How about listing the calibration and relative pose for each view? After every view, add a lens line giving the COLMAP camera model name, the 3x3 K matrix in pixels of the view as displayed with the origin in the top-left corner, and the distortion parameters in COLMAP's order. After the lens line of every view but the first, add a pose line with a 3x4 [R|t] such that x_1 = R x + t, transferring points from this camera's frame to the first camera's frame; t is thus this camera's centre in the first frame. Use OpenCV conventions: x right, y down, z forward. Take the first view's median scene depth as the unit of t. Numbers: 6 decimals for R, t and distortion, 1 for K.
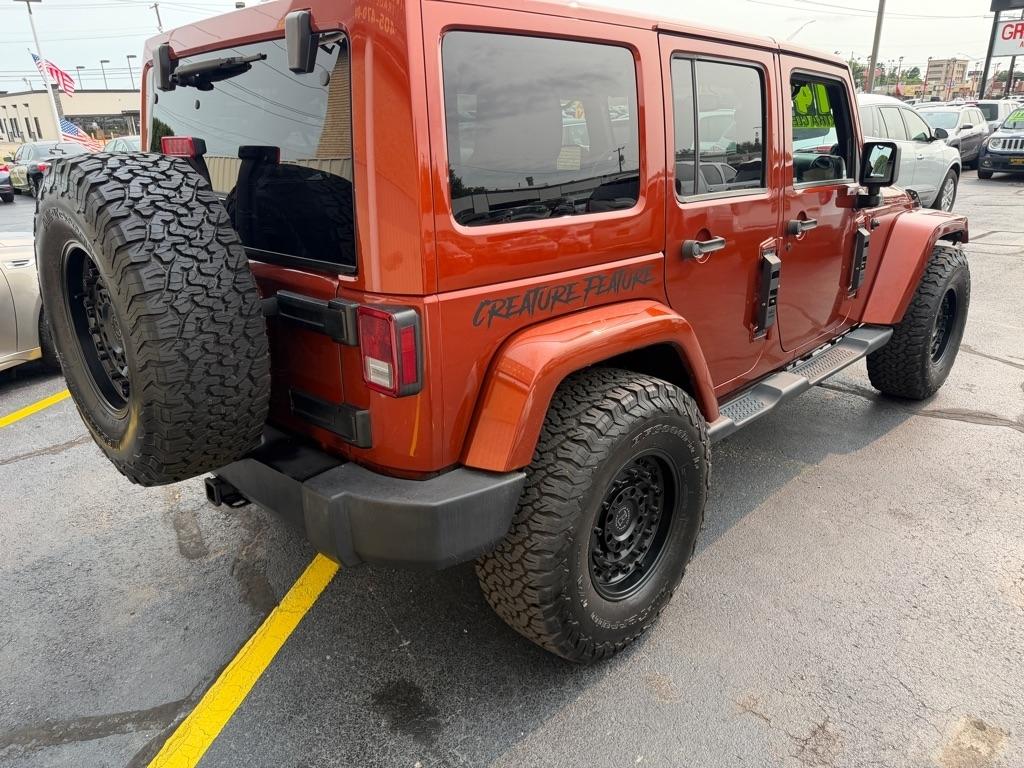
lens RADIAL K [[718.6, 0, 512.0], [0, 718.6, 384.0], [0, 0, 1]] dist [0.065178, -0.130862]
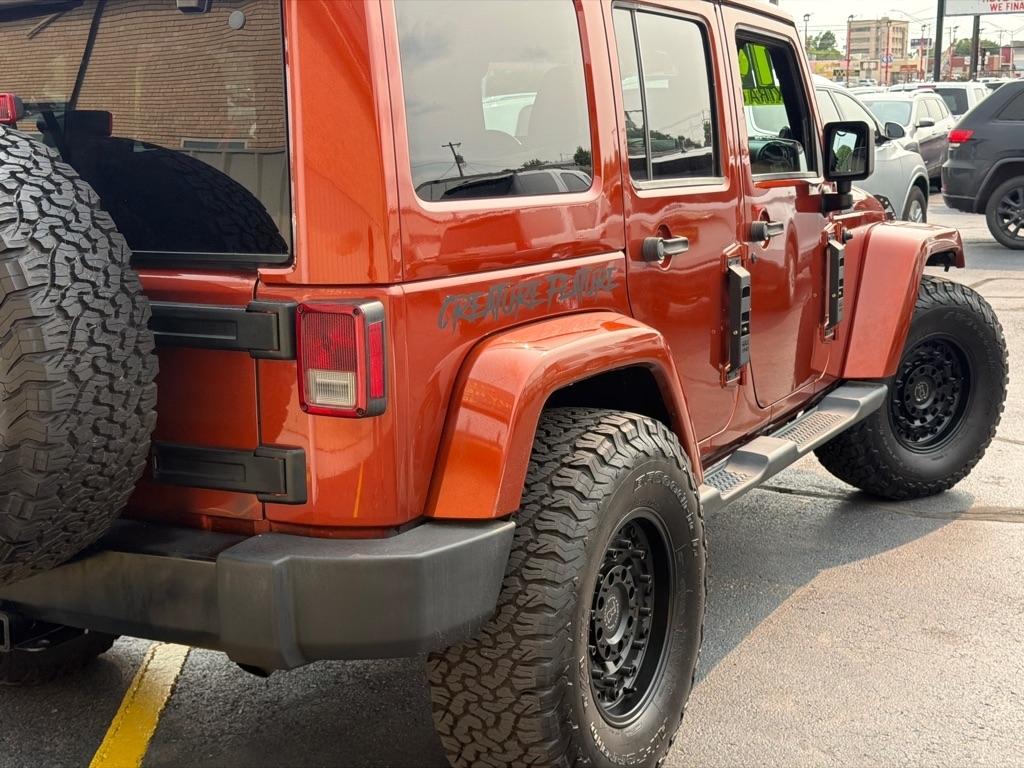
lens RADIAL K [[1432.4, 0, 491.2], [0, 1432.4, 385.2], [0, 0, 1]] dist [0.043562, 0.061227]
pose [[0.966658, -0.044771, 0.252126, -0.377411], [0.086197, 0.984030, -0.155741, 0.215445], [-0.241127, 0.172281, 0.955080, -0.449012]]
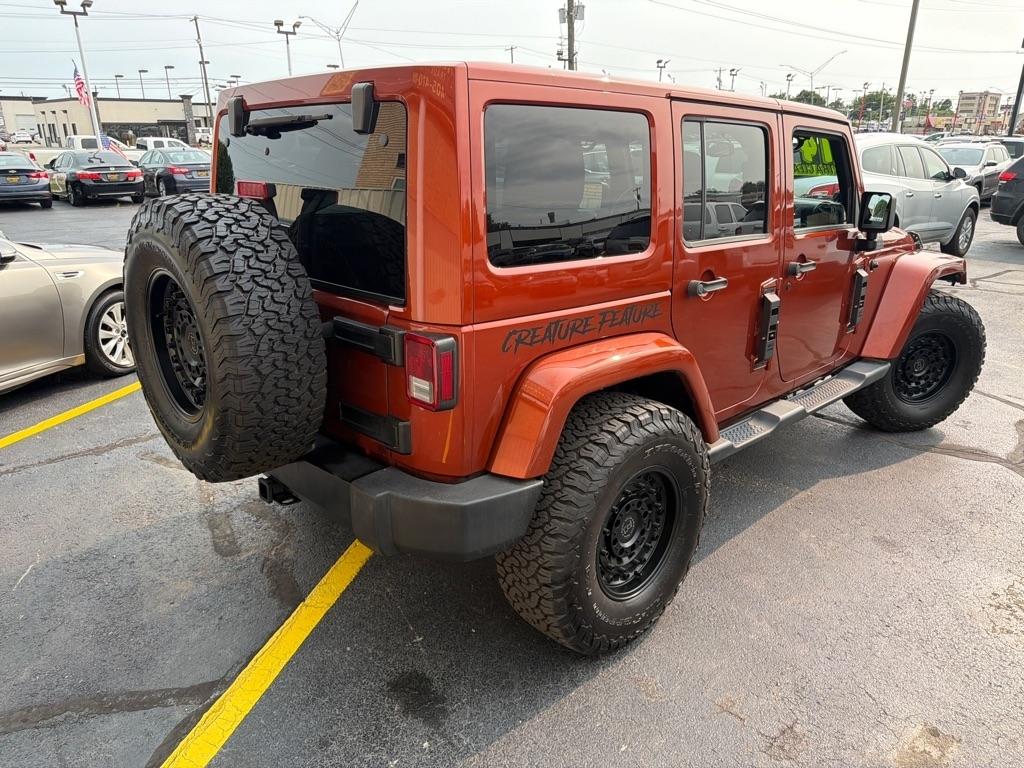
lens RADIAL K [[718.6, 0, 512.0], [0, 718.6, 384.0], [0, 0, 1]] dist [0.065178, -0.130862]
pose [[0.999226, 0.032345, -0.022400, -0.009661], [-0.032903, 0.999146, -0.024984, -0.001152], [0.021572, 0.025701, 0.999437, -0.156251]]
